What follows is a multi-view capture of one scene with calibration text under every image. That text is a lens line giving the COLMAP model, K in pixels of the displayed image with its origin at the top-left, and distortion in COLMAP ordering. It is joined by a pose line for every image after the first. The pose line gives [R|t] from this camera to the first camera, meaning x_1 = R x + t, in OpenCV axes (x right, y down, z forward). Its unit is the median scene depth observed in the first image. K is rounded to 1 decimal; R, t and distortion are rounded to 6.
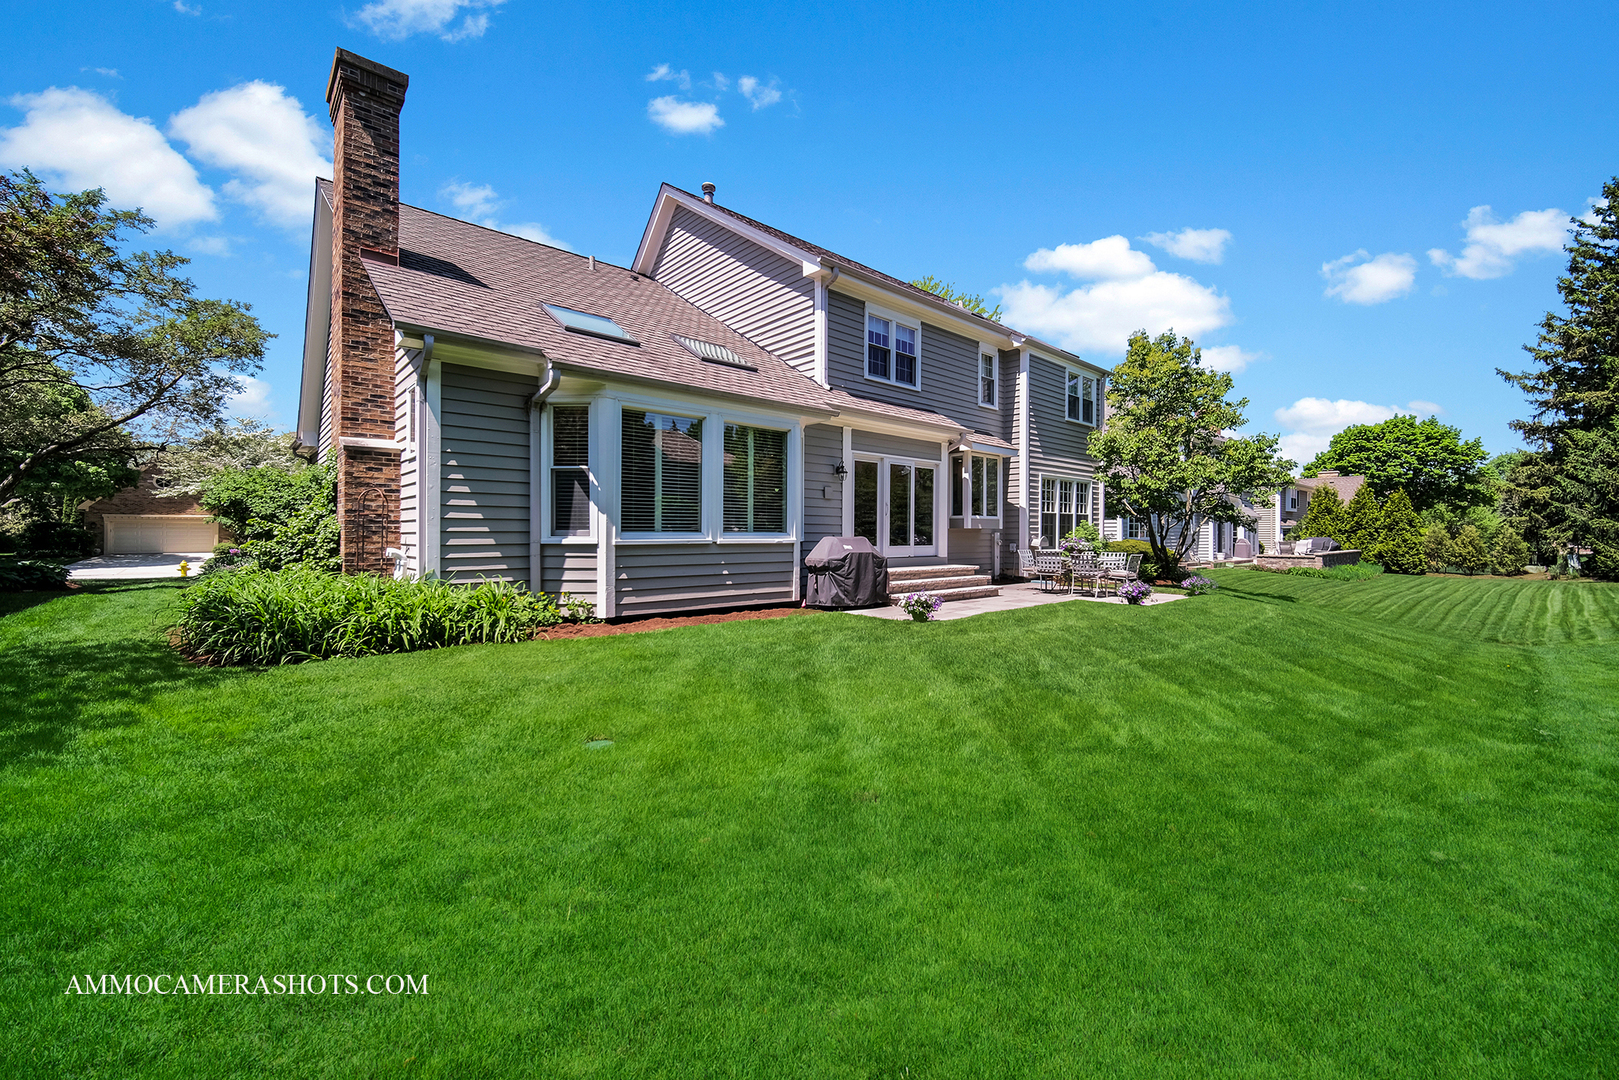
lens RADIAL K [[656.3, 0, 810.6], [0, 656.3, 538.2], [0, 0, 1]] dist [-0.001720, -0.000373]
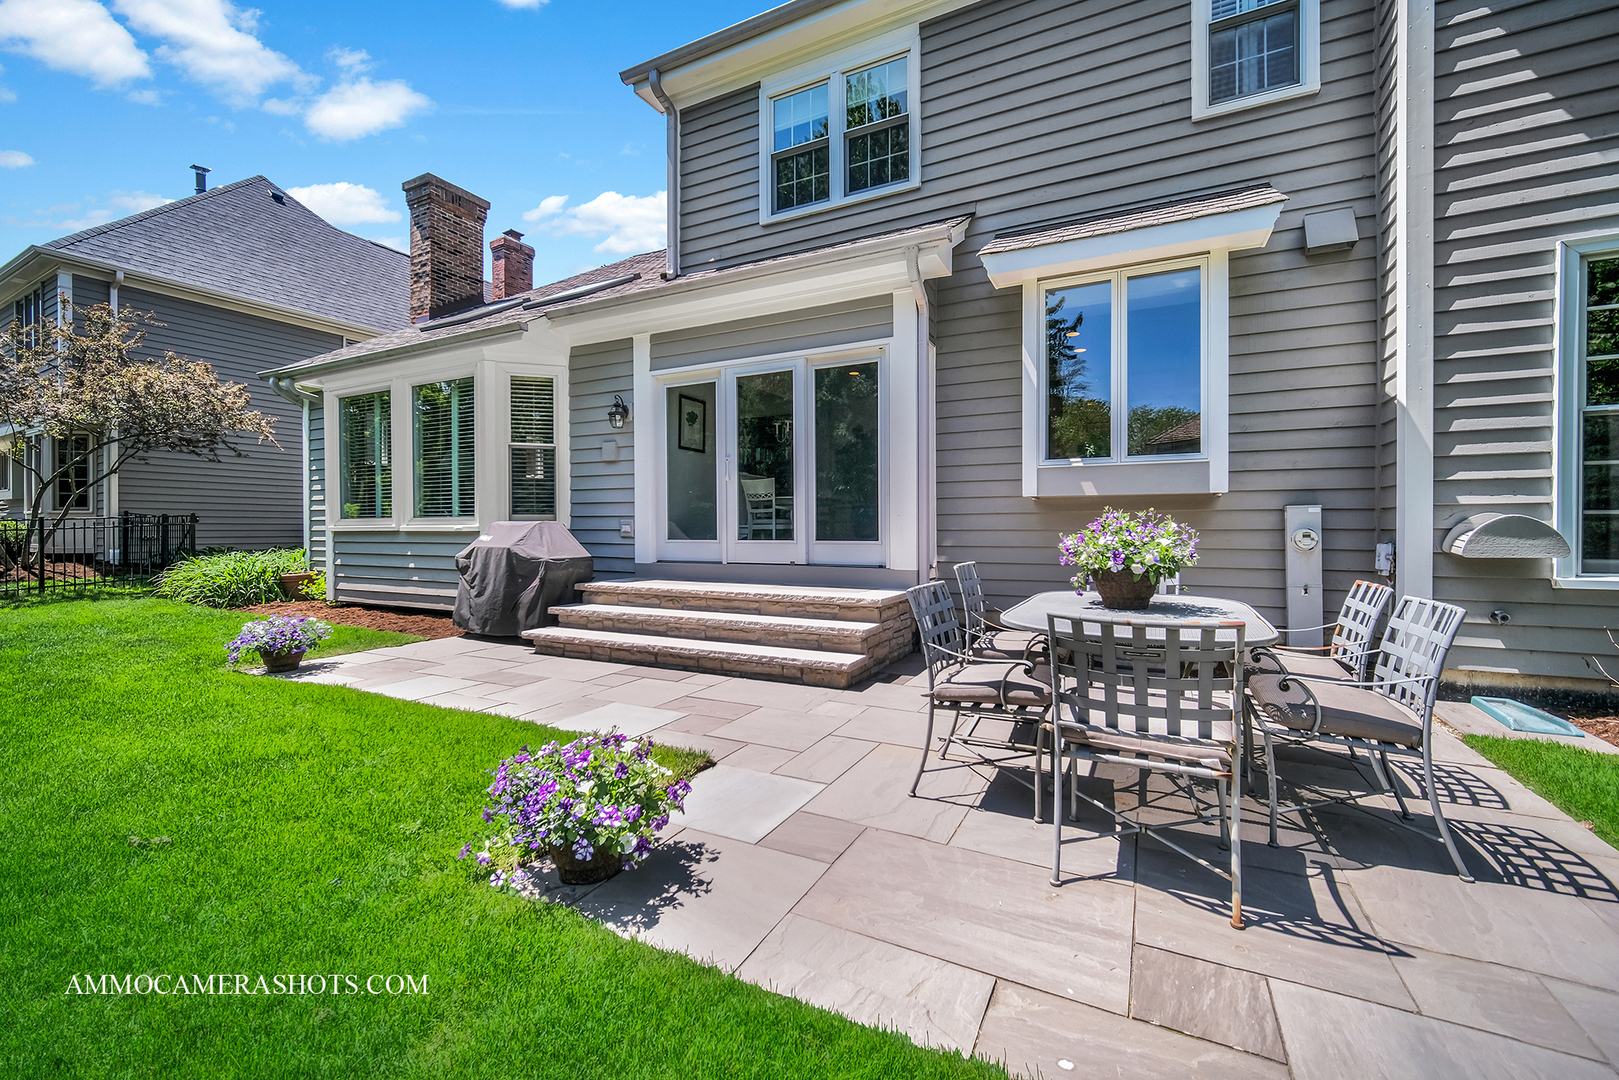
lens RADIAL K [[656.3, 0, 813.4], [0, 656.3, 538.9], [0, 0, 1]] dist [-0.001720, -0.000373]
pose [[0.356046, 0.005730, -0.934451, 0.591853], [-0.005629, 0.999976, 0.003987, 0.008681], [0.934451, 0.003840, 0.356070, 0.841821]]
